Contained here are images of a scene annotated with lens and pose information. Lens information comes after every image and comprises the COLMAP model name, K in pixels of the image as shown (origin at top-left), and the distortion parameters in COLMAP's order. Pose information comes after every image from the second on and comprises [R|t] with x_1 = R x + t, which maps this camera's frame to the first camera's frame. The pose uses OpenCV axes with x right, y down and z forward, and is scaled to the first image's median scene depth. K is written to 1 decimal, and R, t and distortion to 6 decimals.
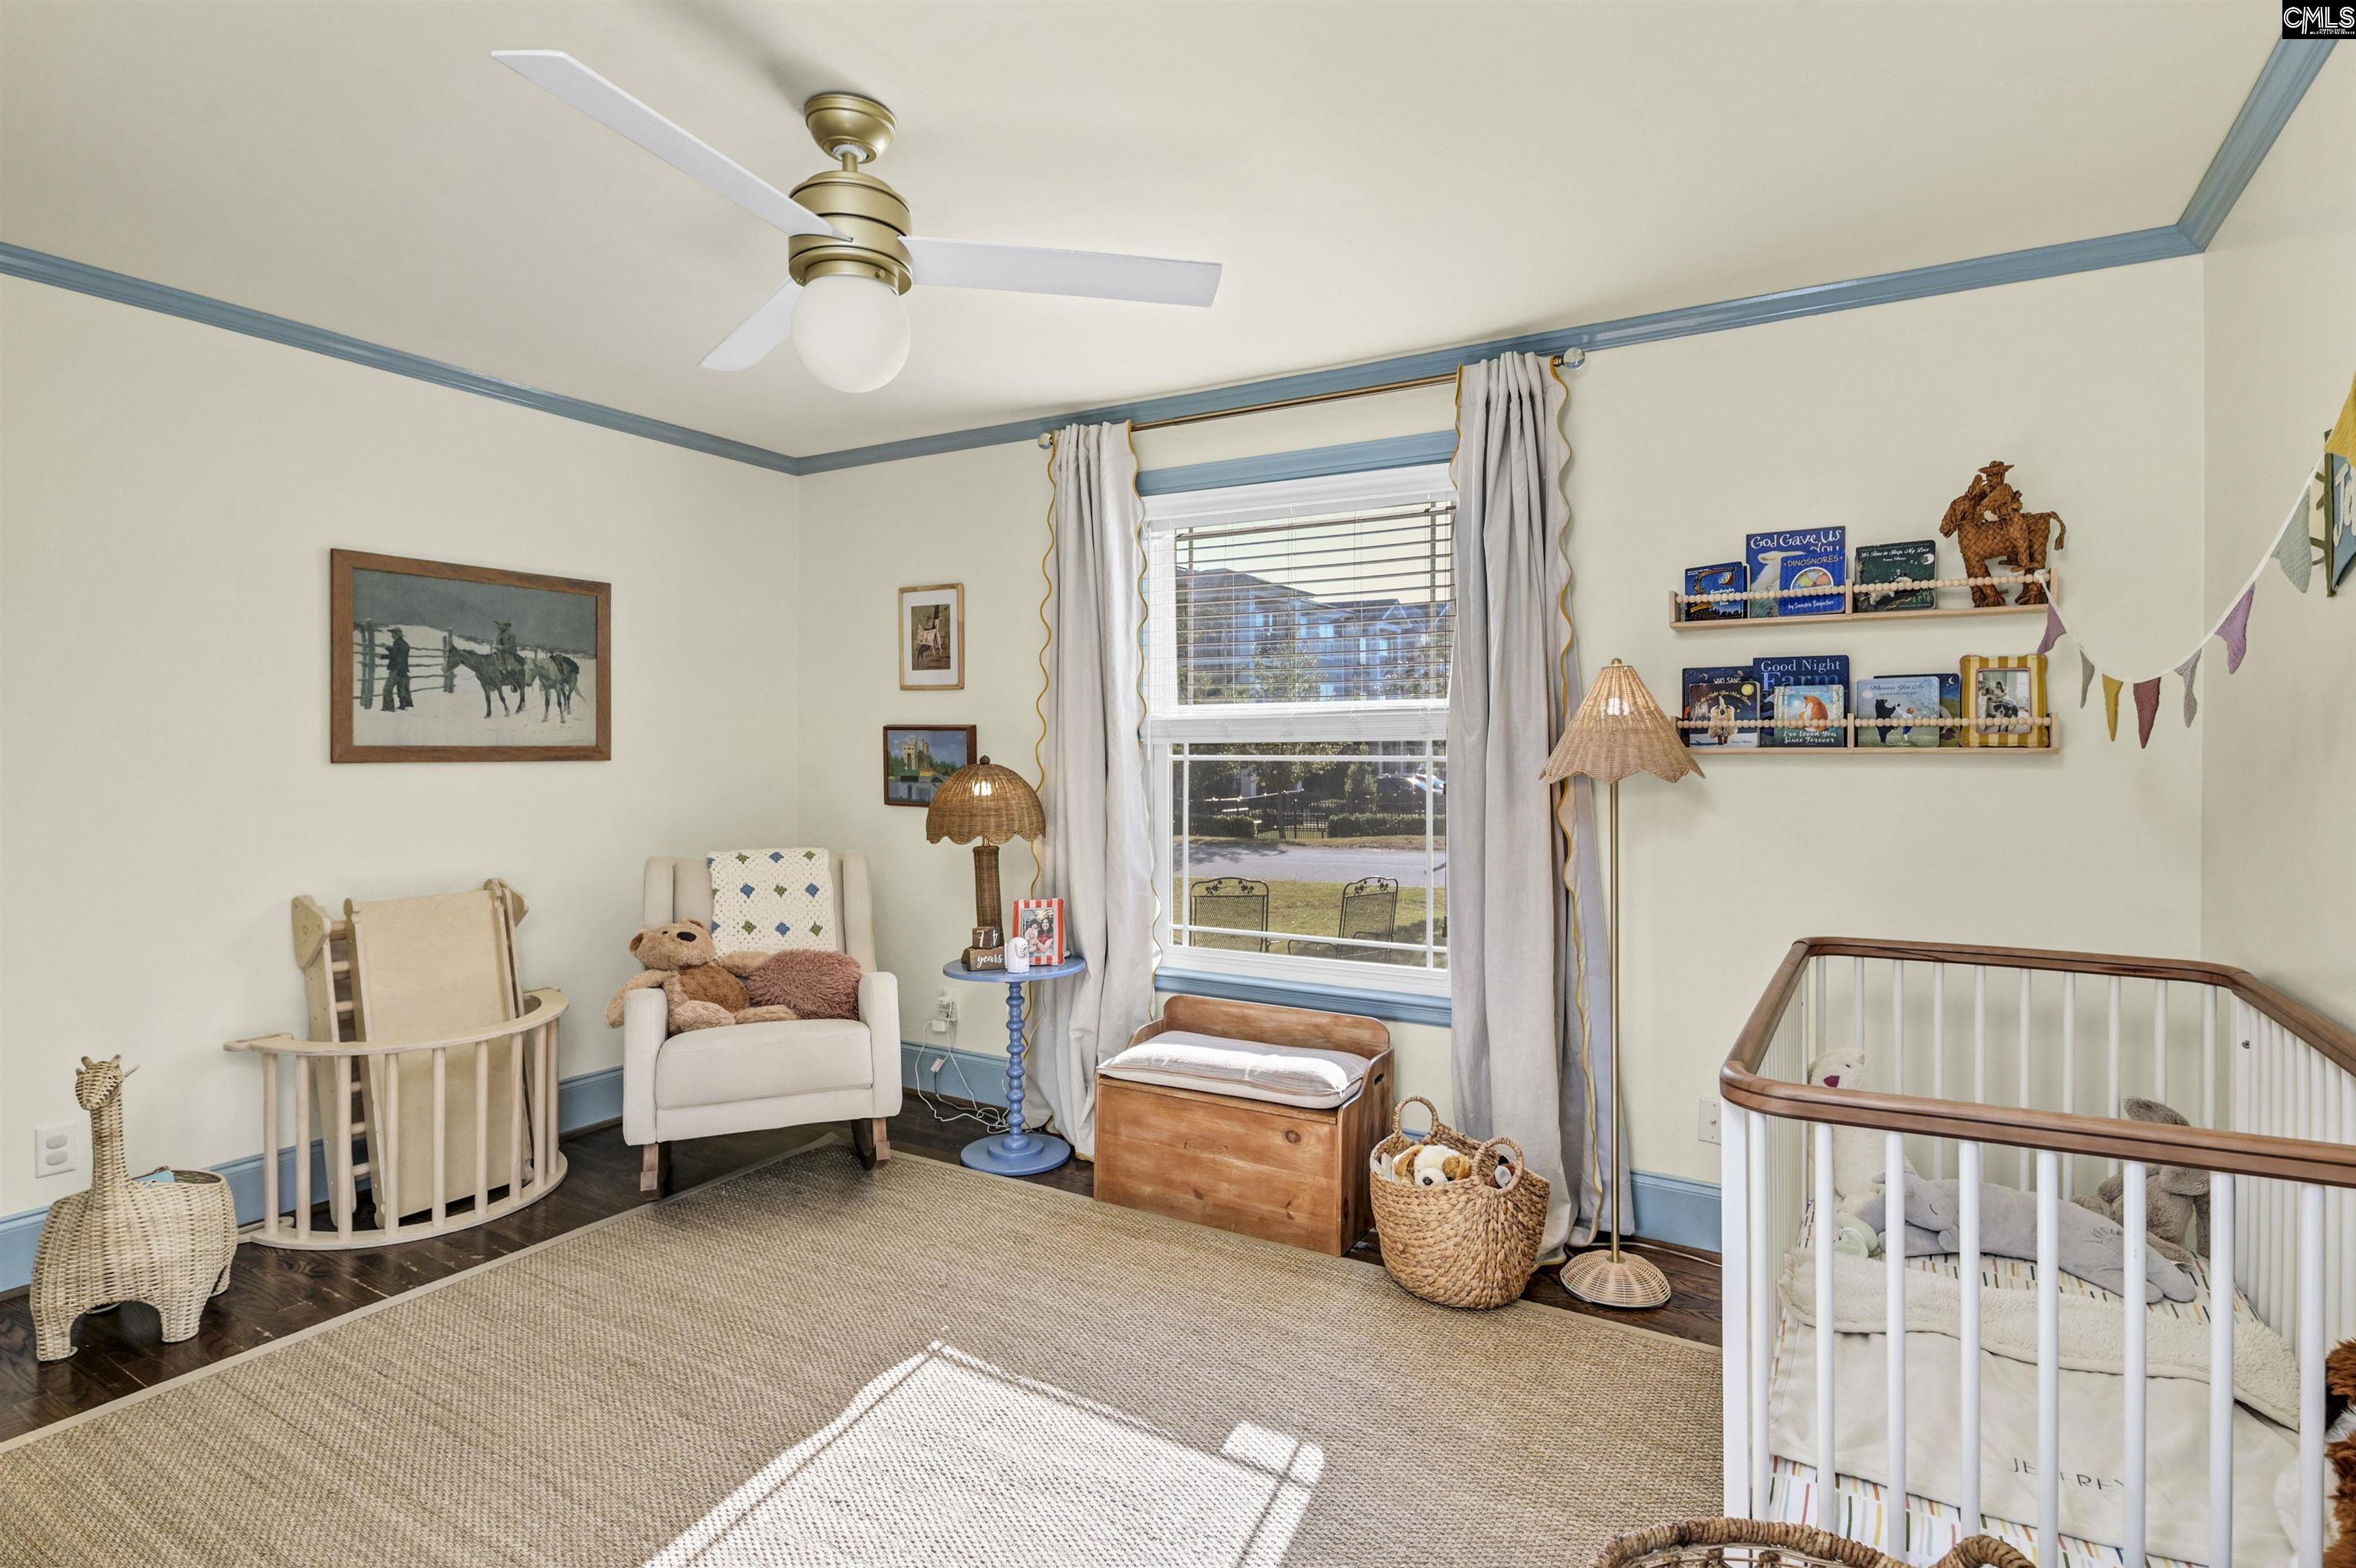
lens RADIAL K [[1184.9, 0, 1182.8], [0, 1184.9, 739.3], [0, 0, 1]] dist [0.002644, -0.011138]
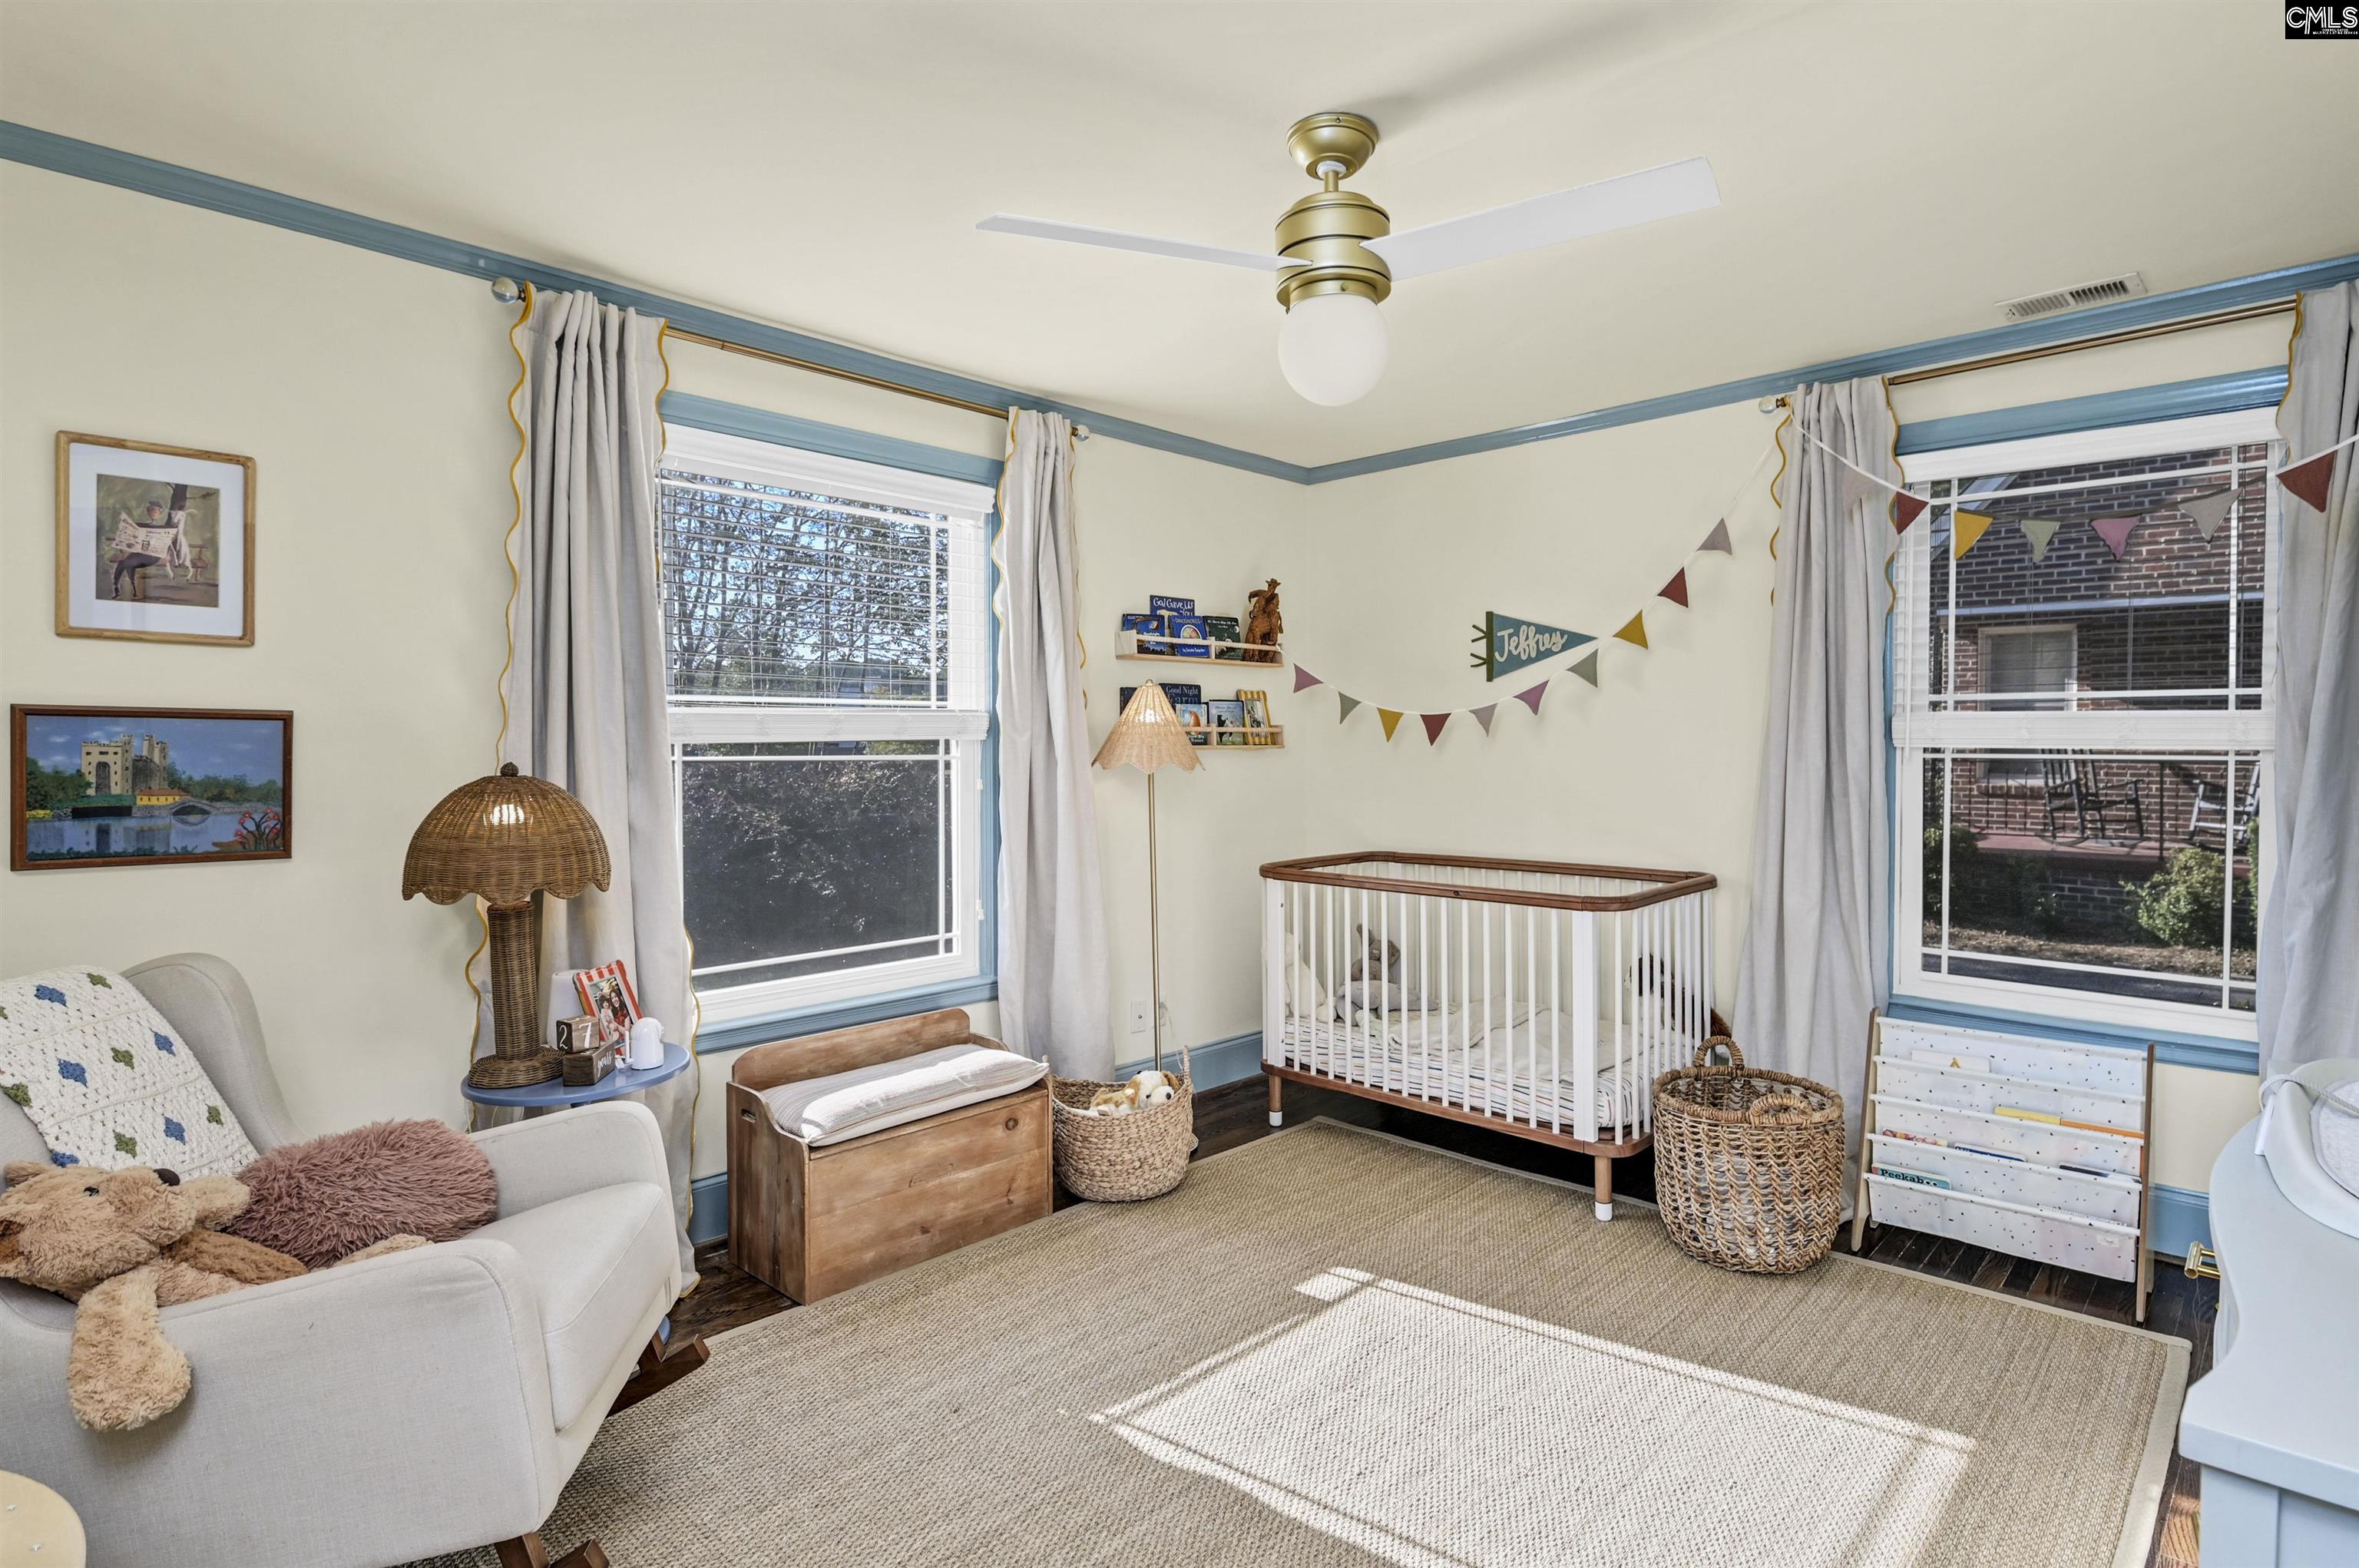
lens RADIAL K [[1213.1, 0, 1248.1], [0, 1213.1, 730.0], [0, 0, 1]] dist [0.023681, -0.023607]
pose [[0.209249, 0.003411, 0.977856, -0.898259], [-0.014166, 0.999900, -0.000457, -0.012406], [-0.977760, -0.013757, 0.209276, 0.571654]]
